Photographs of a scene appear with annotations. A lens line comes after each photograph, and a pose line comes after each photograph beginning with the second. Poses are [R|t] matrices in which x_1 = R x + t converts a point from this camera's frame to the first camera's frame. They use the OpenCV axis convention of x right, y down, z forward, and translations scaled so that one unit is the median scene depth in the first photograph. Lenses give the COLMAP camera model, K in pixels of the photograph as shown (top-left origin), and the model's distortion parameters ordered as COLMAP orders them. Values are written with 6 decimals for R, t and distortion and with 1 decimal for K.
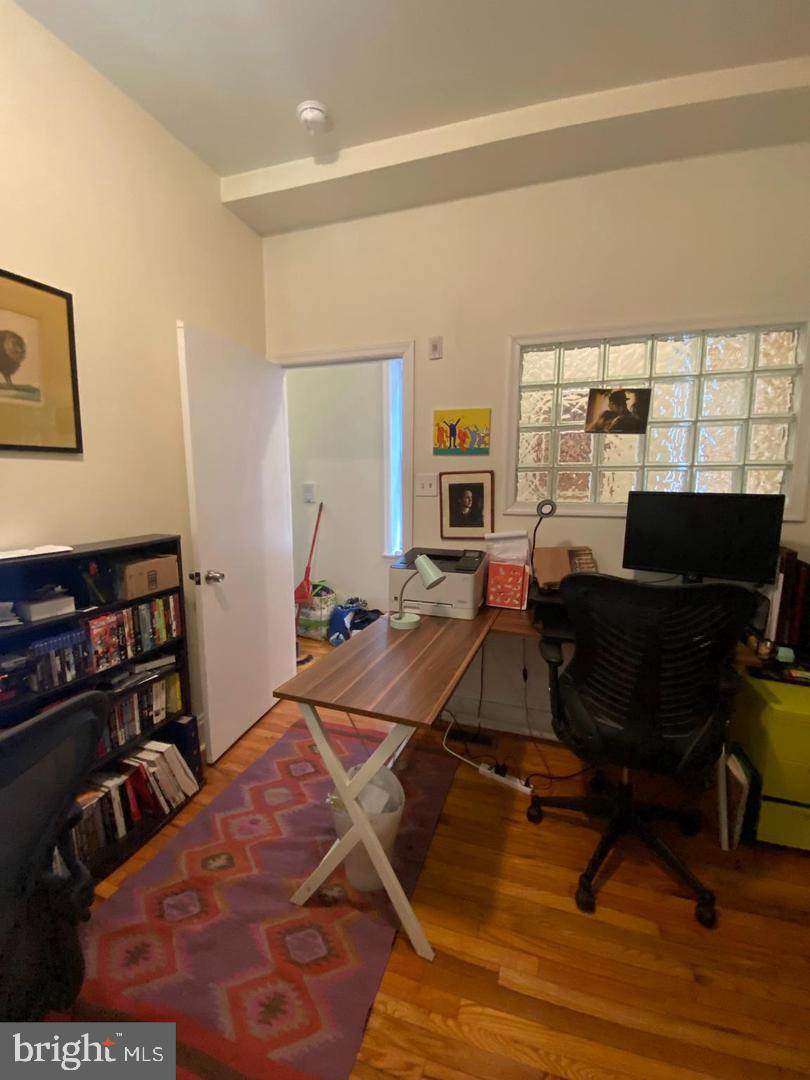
lens RADIAL K [[439.6, 0, 405.0], [0, 439.6, 540.0], [0, 0, 1]] dist [0.000361, -0.000248]
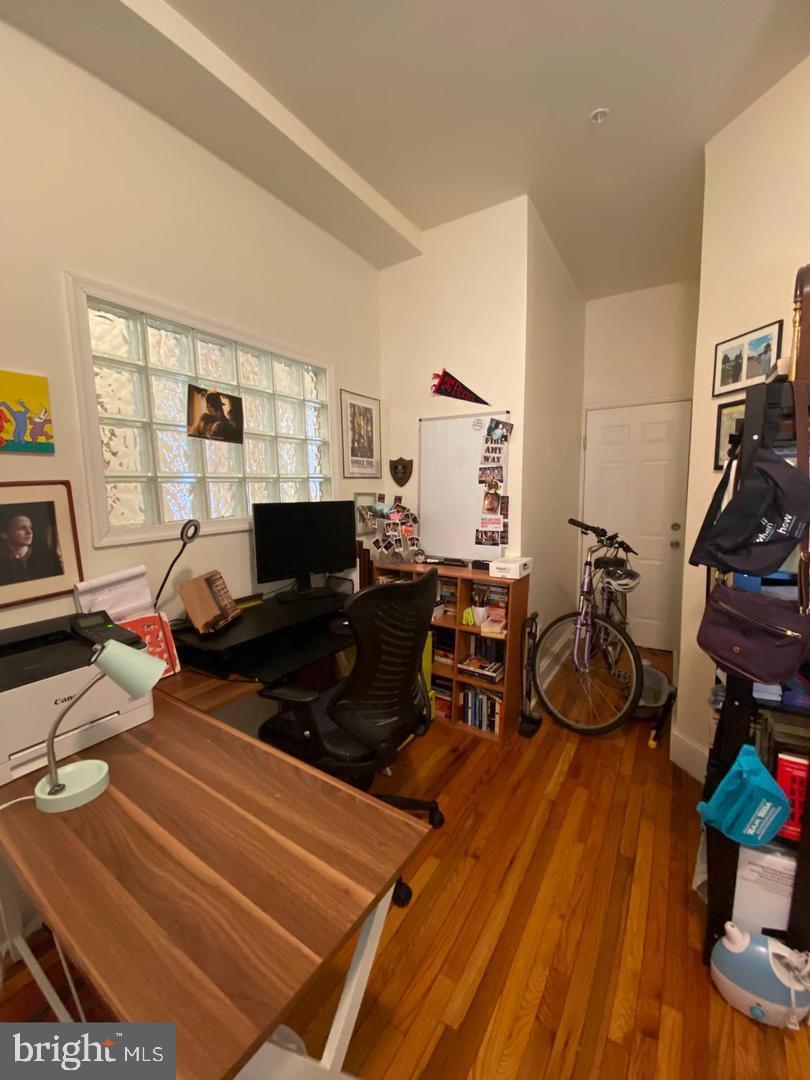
lens RADIAL K [[439.6, 0, 405.0], [0, 439.6, 540.0], [0, 0, 1]] dist [0.000361, -0.000248]
pose [[0.217893, -0.124629, 0.967983, -0.332332], [0.150217, 0.984277, 0.092913, -0.068675], [-0.964343, 0.125162, 0.233188, 0.448753]]
